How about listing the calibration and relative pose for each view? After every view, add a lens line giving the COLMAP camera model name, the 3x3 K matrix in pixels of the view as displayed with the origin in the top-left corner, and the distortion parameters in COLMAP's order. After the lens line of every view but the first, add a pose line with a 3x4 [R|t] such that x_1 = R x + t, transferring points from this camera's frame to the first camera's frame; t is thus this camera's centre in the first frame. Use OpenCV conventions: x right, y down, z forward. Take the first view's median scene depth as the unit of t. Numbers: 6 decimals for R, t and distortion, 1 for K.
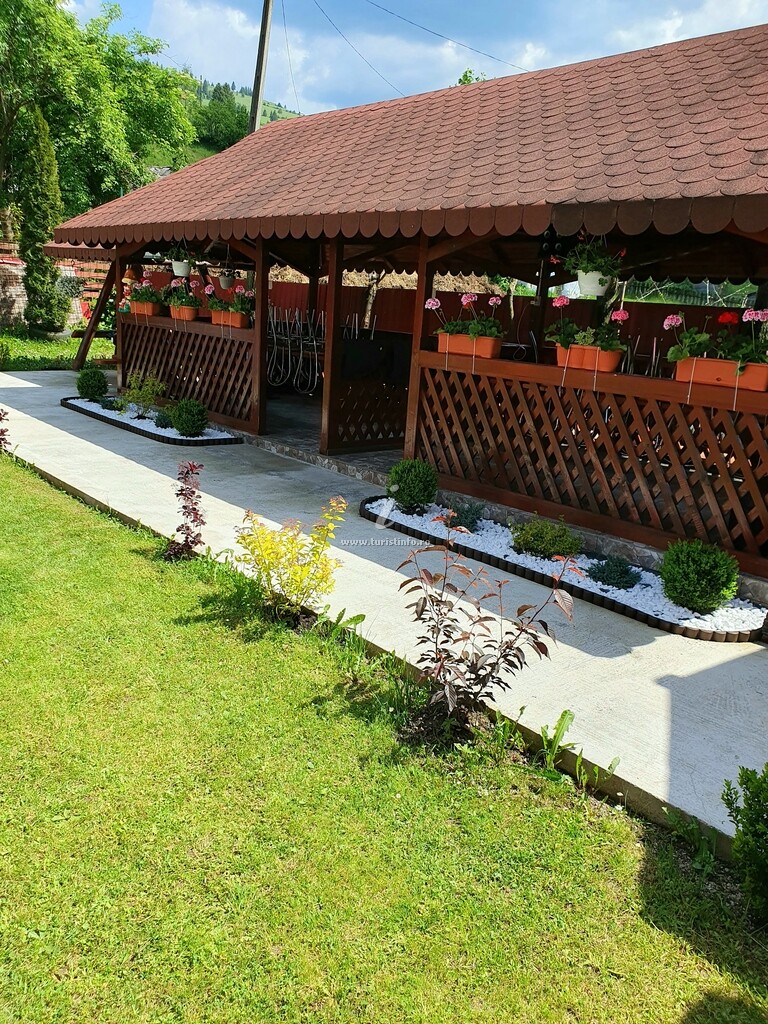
lens RADIAL K [[795.9, 0, 384.0], [0, 795.9, 512.0], [0, 0, 1]] dist [0.011293, 0.006574]
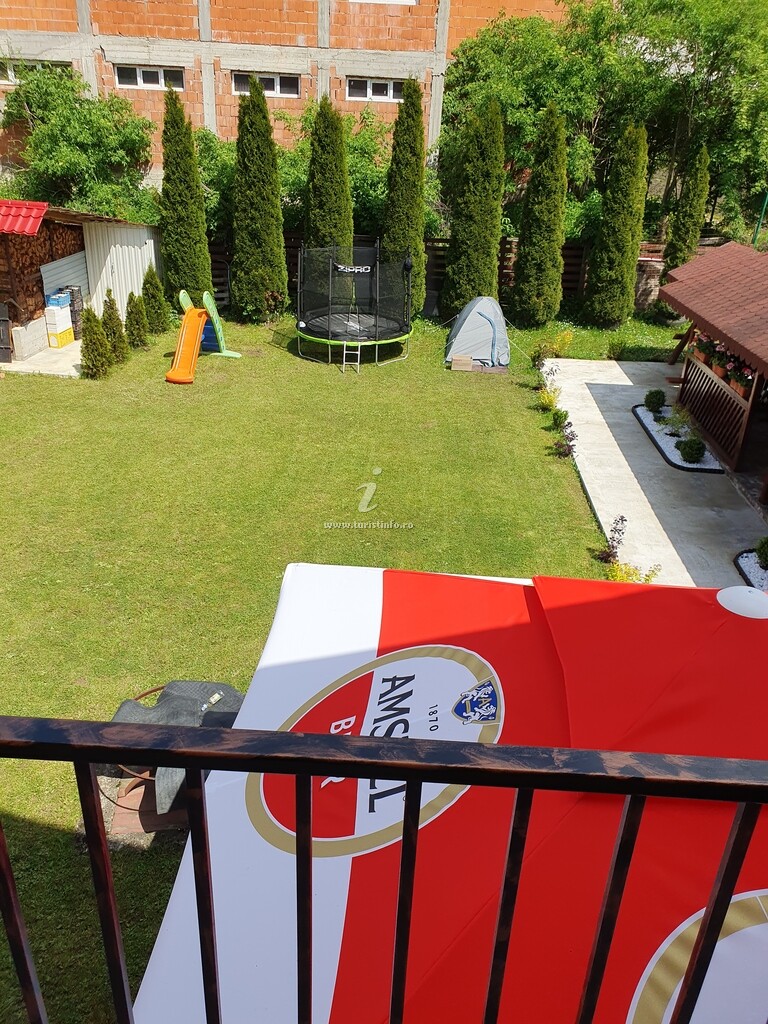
lens RADIAL K [[795.9, 0, 384.0], [0, 795.9, 512.0], [0, 0, 1]] dist [0.011293, 0.006574]
pose [[0.695072, 0.286949, -0.659193, 0.214927], [-0.185632, 0.957435, 0.221040, -0.132240], [0.694561, -0.031272, 0.718753, -0.279554]]
